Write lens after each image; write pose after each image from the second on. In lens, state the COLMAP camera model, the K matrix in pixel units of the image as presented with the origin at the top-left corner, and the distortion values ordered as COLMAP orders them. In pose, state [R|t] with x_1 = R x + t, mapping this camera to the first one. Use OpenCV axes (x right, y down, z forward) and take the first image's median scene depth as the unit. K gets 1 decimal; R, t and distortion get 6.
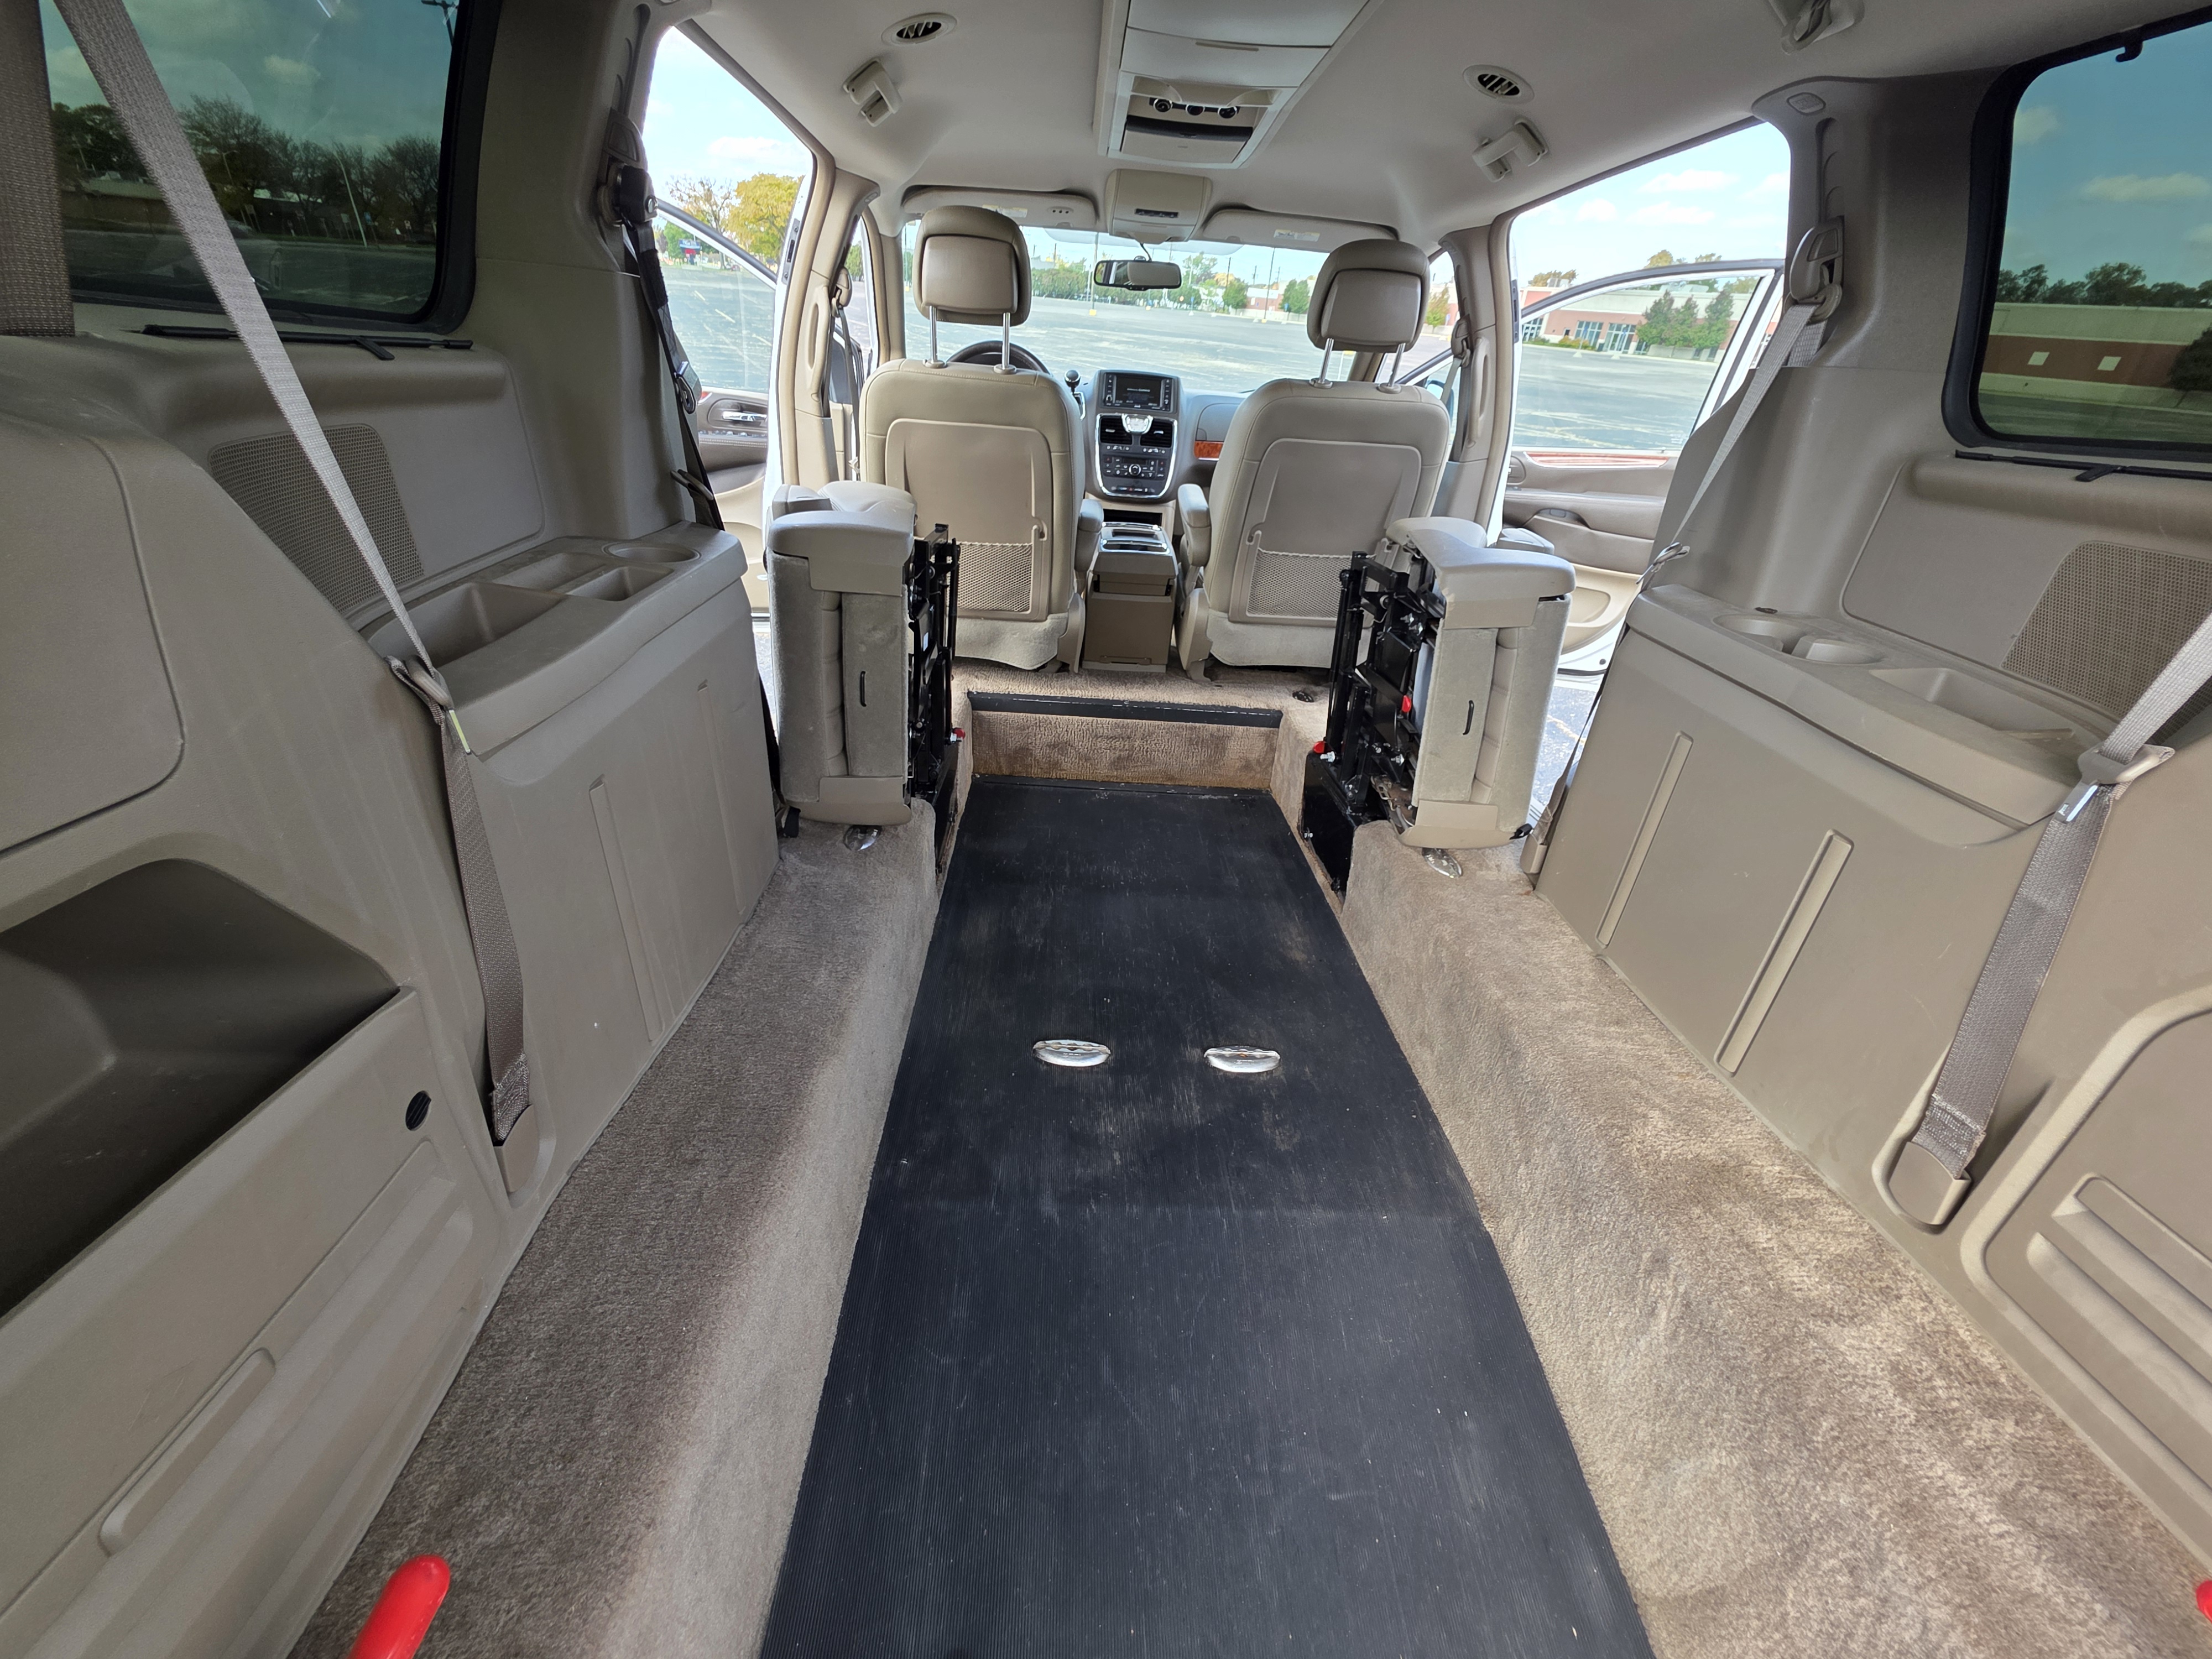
lens RADIAL K [[901.5, 0, 1106.0], [0, 901.5, 829.5], [0, 0, 1]] dist [0.004471, 0.000109]
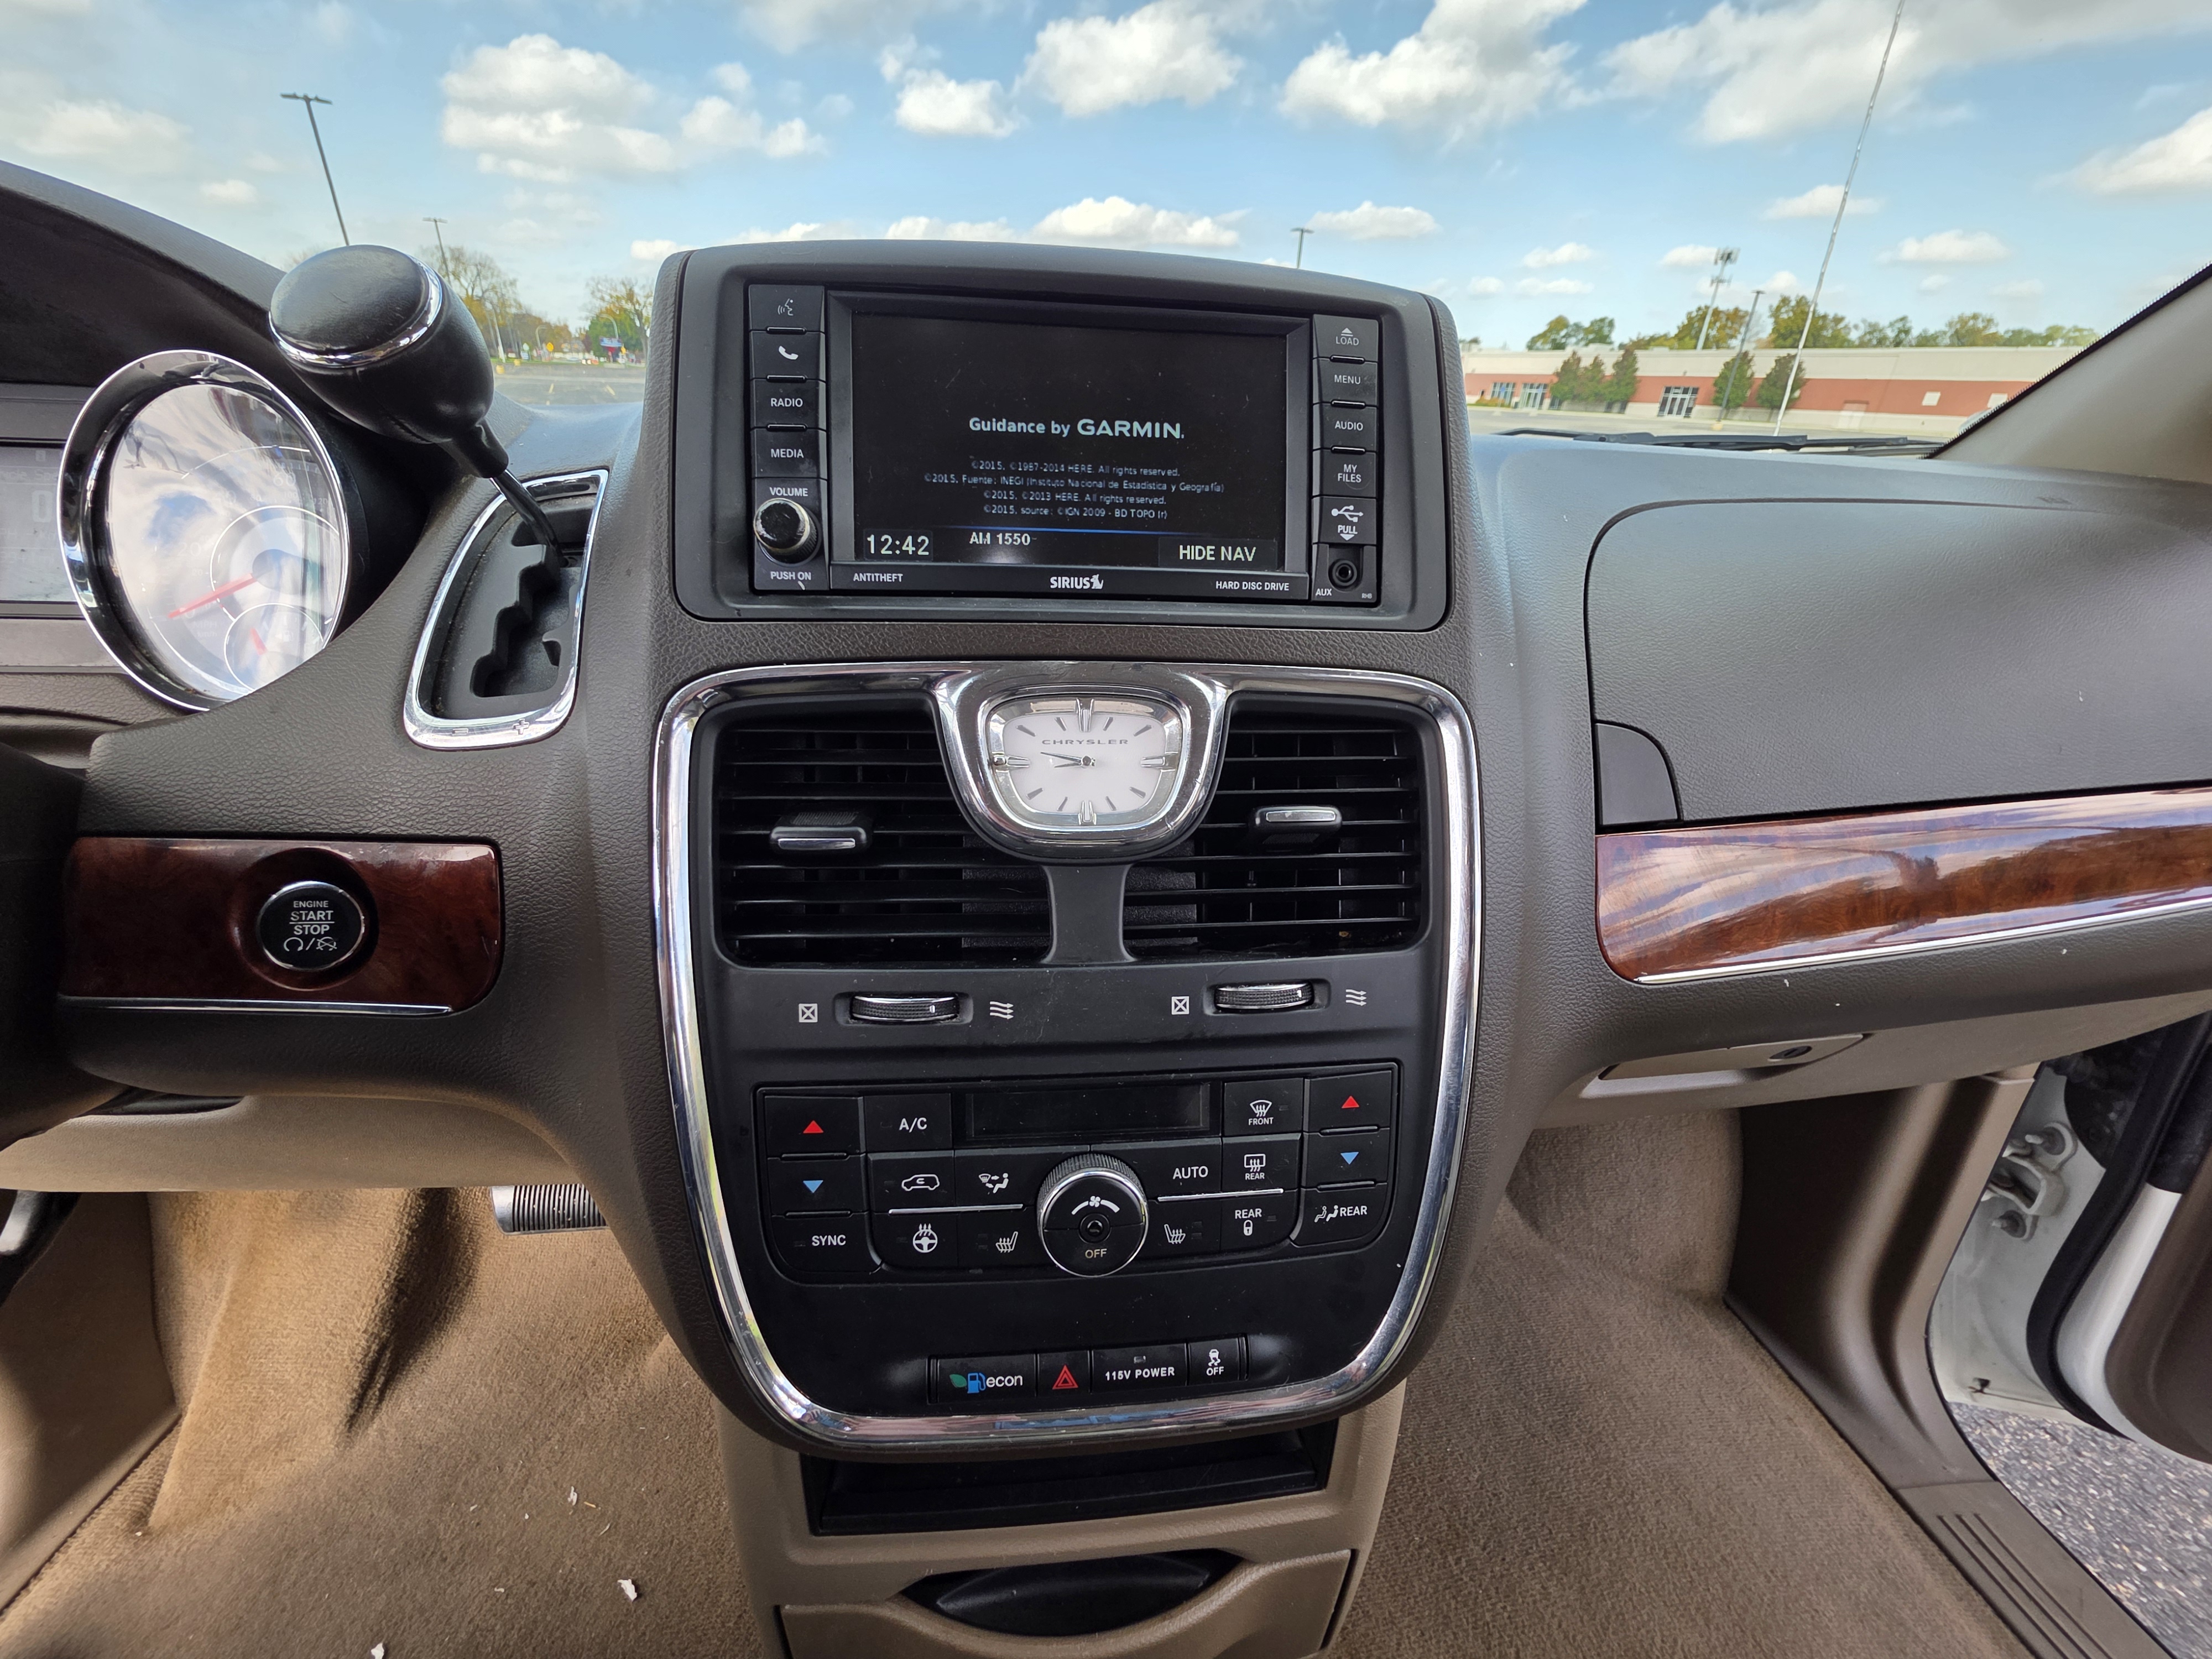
lens RADIAL K [[889.4, 0, 1106.0], [0, 889.4, 829.5], [0, 0, 1]] dist [0.000466, 0.000046]
pose [[0.997004, -0.063180, 0.044631, 0.031708], [0.065910, 0.995859, -0.062608, -0.432025], [-0.040490, 0.065362, 0.997040, 0.895637]]
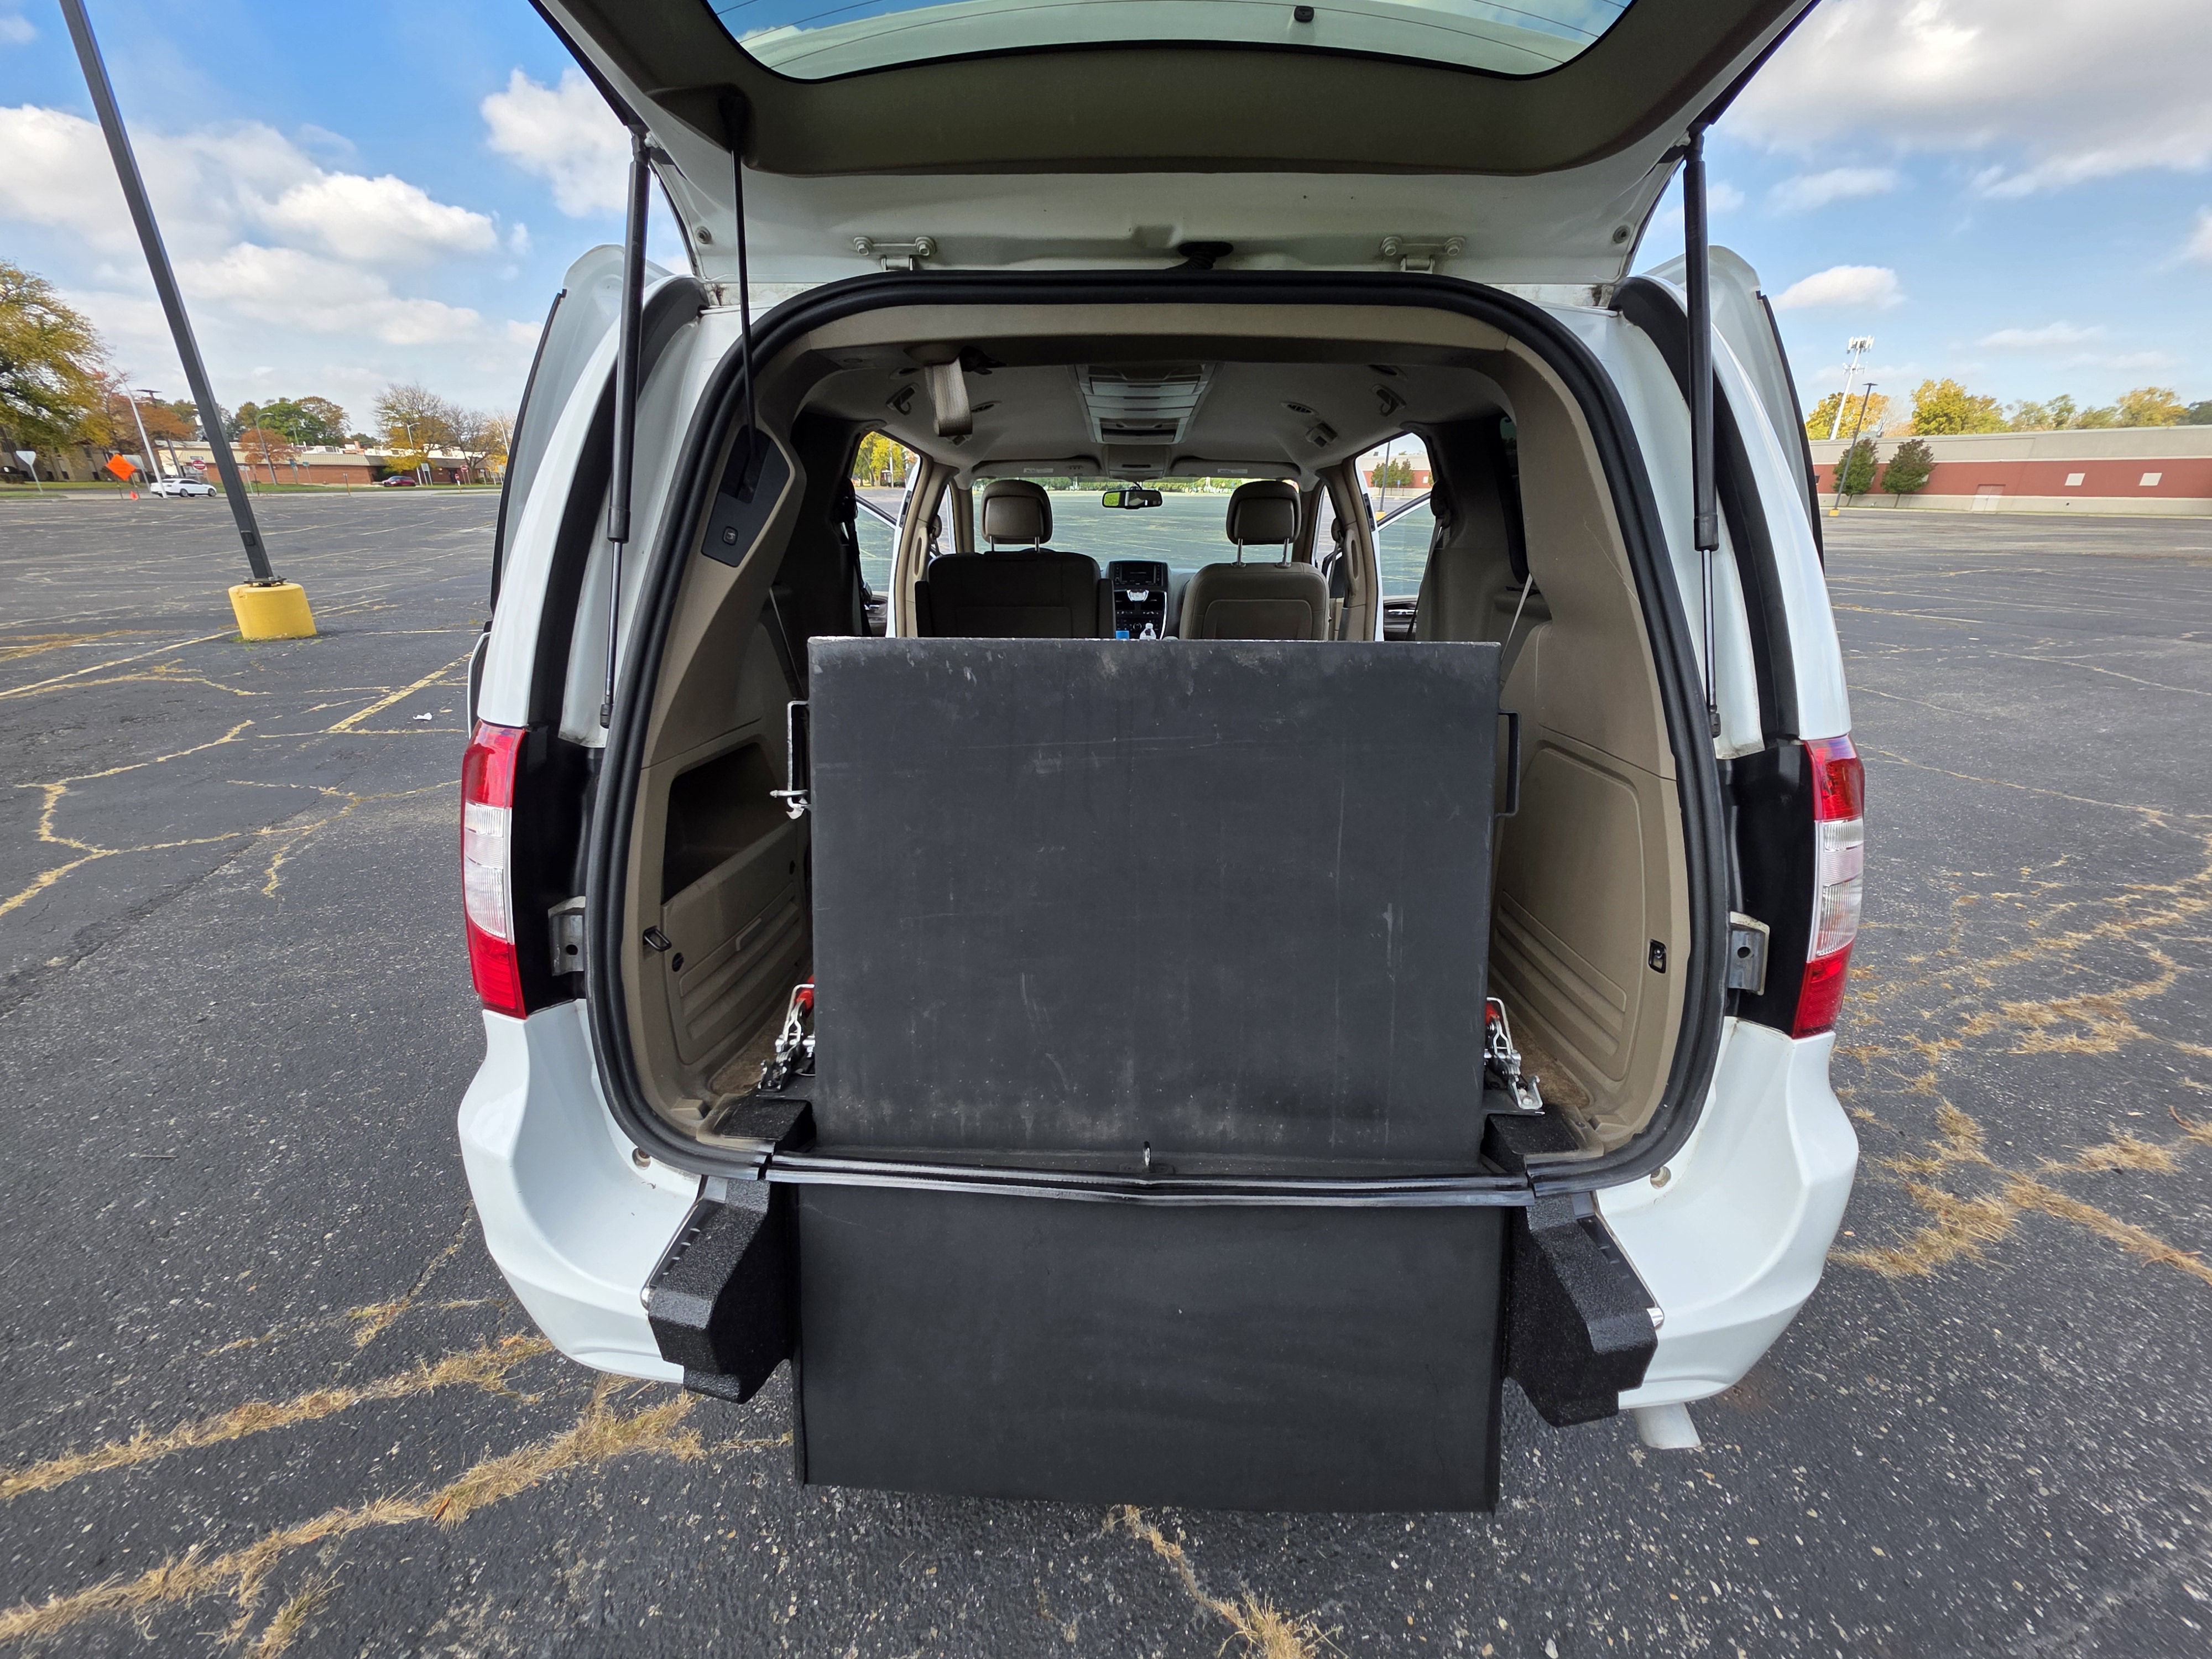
lens RADIAL K [[901.5, 0, 1106.0], [0, 901.5, 829.5], [0, 0, 1]] dist [0.004471, 0.000109]
pose [[0.996601, -0.041045, -0.071425, 0.071109], [0.028455, 0.985188, -0.169102, 0.147942], [0.077308, 0.166495, 0.983007, -0.327632]]
